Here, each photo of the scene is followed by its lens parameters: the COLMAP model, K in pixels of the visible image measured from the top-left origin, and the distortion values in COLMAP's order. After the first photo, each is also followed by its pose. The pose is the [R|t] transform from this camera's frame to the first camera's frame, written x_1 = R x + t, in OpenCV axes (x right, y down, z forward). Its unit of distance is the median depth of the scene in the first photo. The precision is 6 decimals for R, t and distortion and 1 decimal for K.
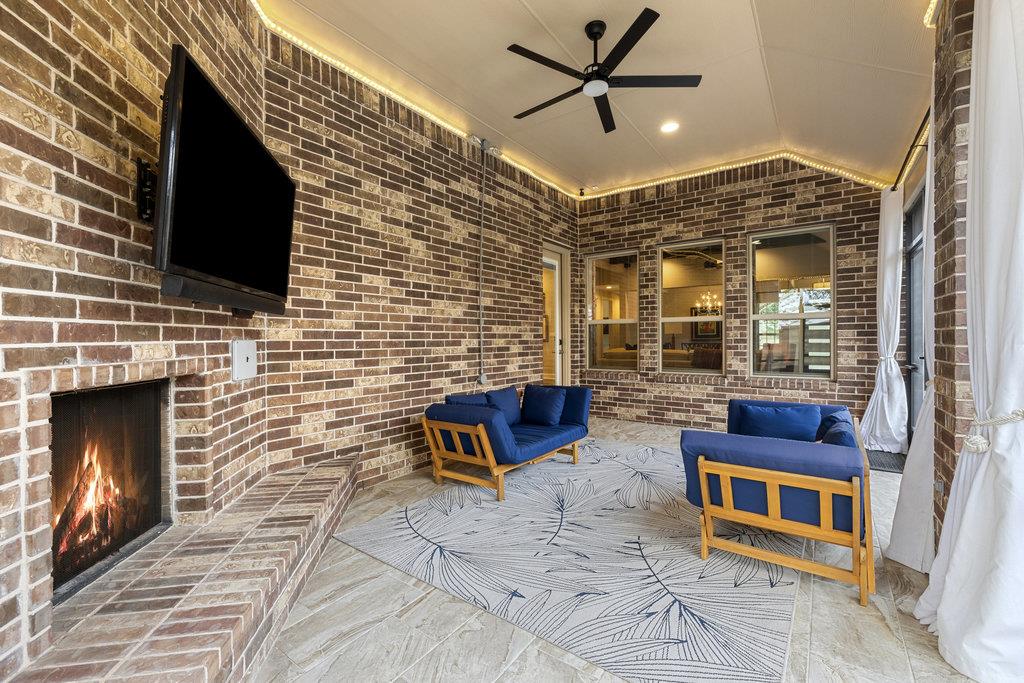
lens RADIAL K [[432.9, 0, 510.5], [0, 432.9, 338.9], [0, 0, 1]] dist [0.000042, 0.000141]
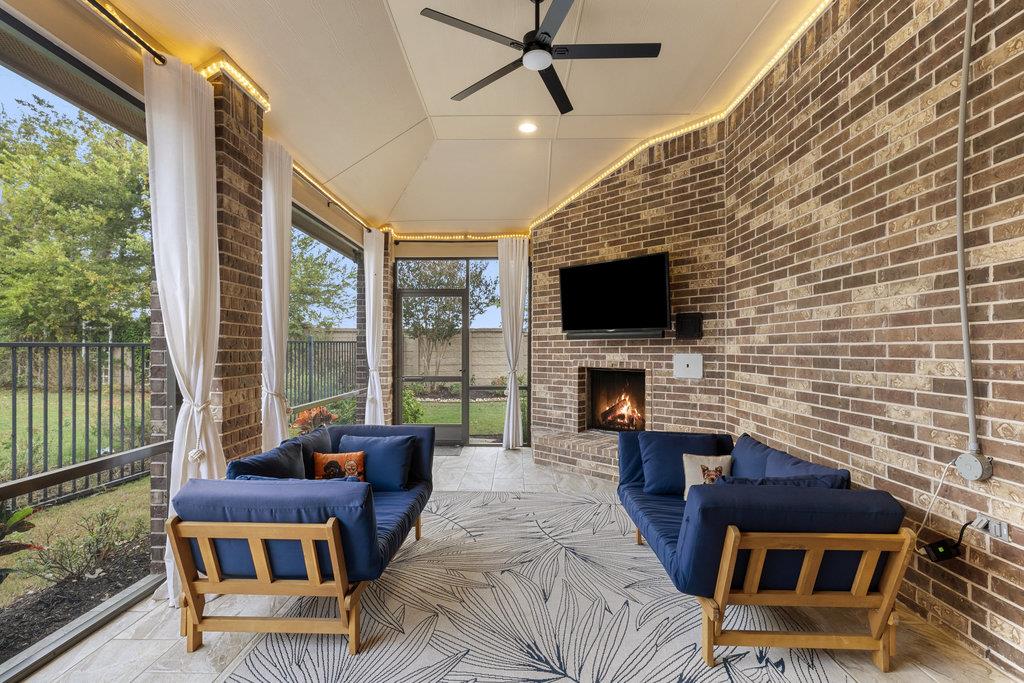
lens RADIAL K [[463.8, 0, 511.7], [0, 463.8, 345.6], [0, 0, 1]] dist [-0.008112, 0.003010]
pose [[-0.815179, 0.000917, -0.579209, 0.589591], [0.004430, 0.999979, -0.004652, -0.013988], [0.579192, -0.006358, -0.815166, 1.322705]]
